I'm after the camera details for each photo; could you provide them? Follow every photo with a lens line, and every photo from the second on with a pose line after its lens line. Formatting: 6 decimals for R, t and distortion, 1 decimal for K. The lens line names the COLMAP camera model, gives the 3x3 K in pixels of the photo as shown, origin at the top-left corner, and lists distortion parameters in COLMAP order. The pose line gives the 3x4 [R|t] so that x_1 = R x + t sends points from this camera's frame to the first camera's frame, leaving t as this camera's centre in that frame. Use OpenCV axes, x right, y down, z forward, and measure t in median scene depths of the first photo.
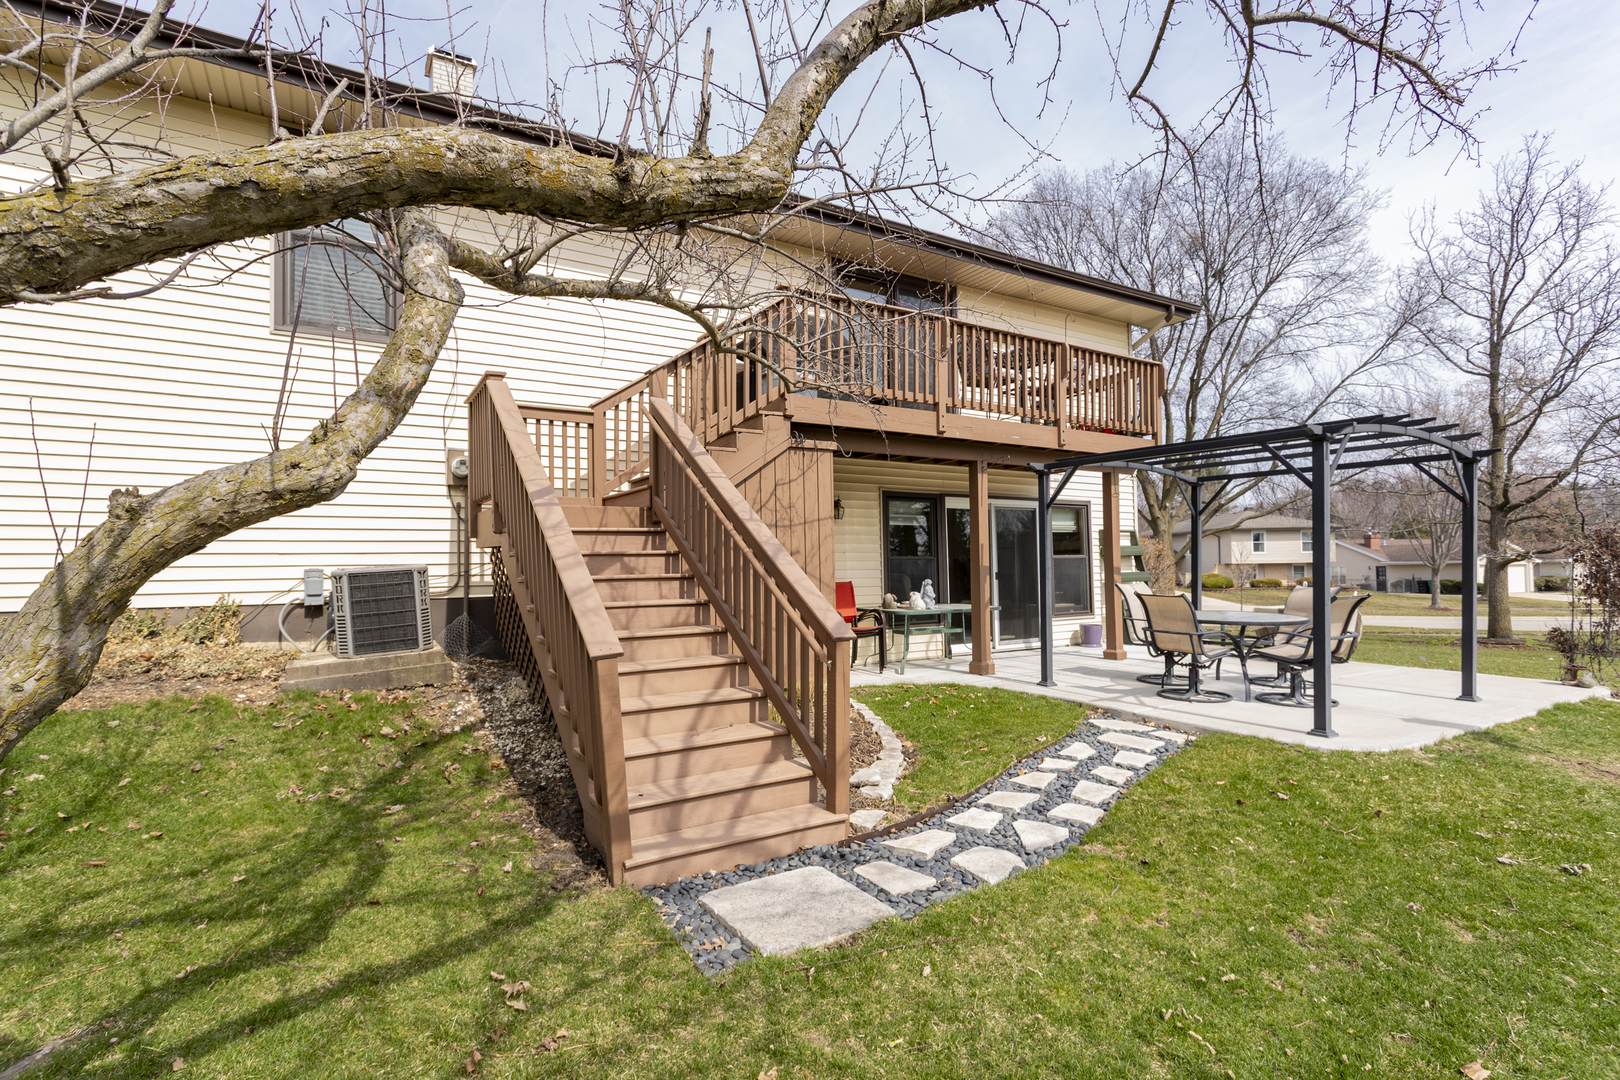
lens RADIAL K [[777.0, 0, 806.5], [0, 777.0, 548.8], [0, 0, 1]] dist [-0.000577, 0.000274]
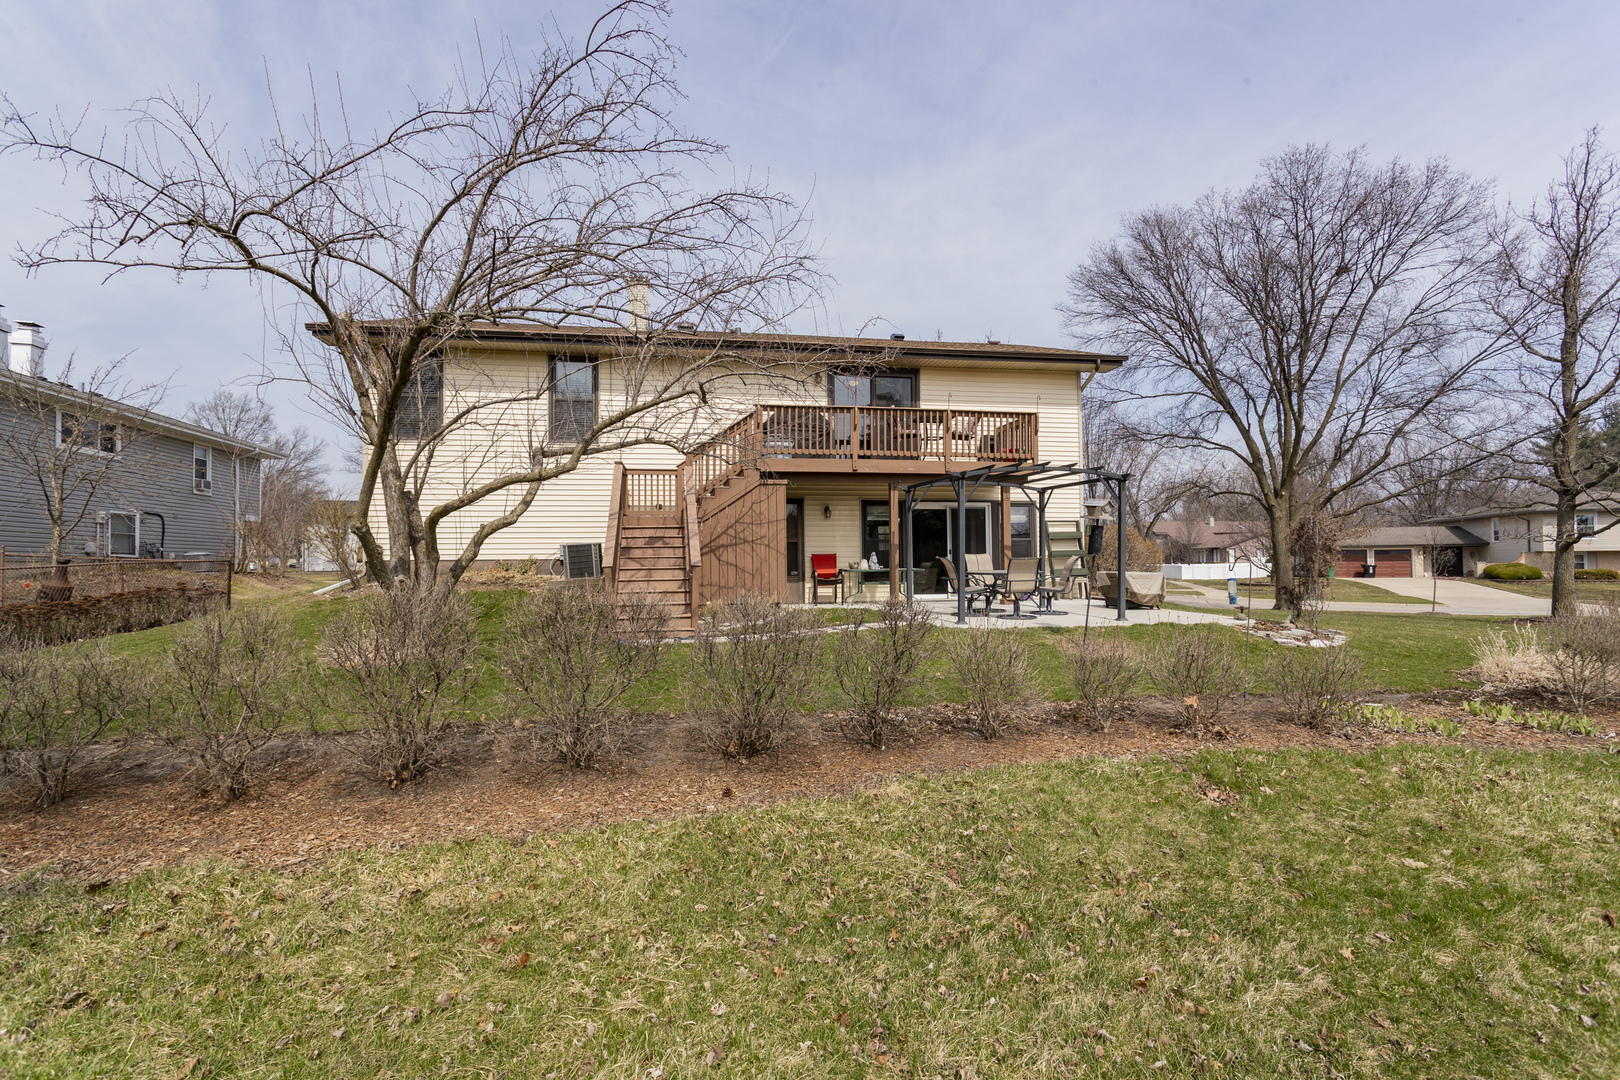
lens RADIAL K [[777.0, 0, 806.5], [0, 777.0, 548.8], [0, 0, 1]] dist [-0.000577, 0.000274]
pose [[0.931611, -0.001625, -0.363452, 0.629856], [0.005935, 0.999925, 0.010741, 0.012319], [0.363407, -0.012164, 0.931551, -0.640676]]
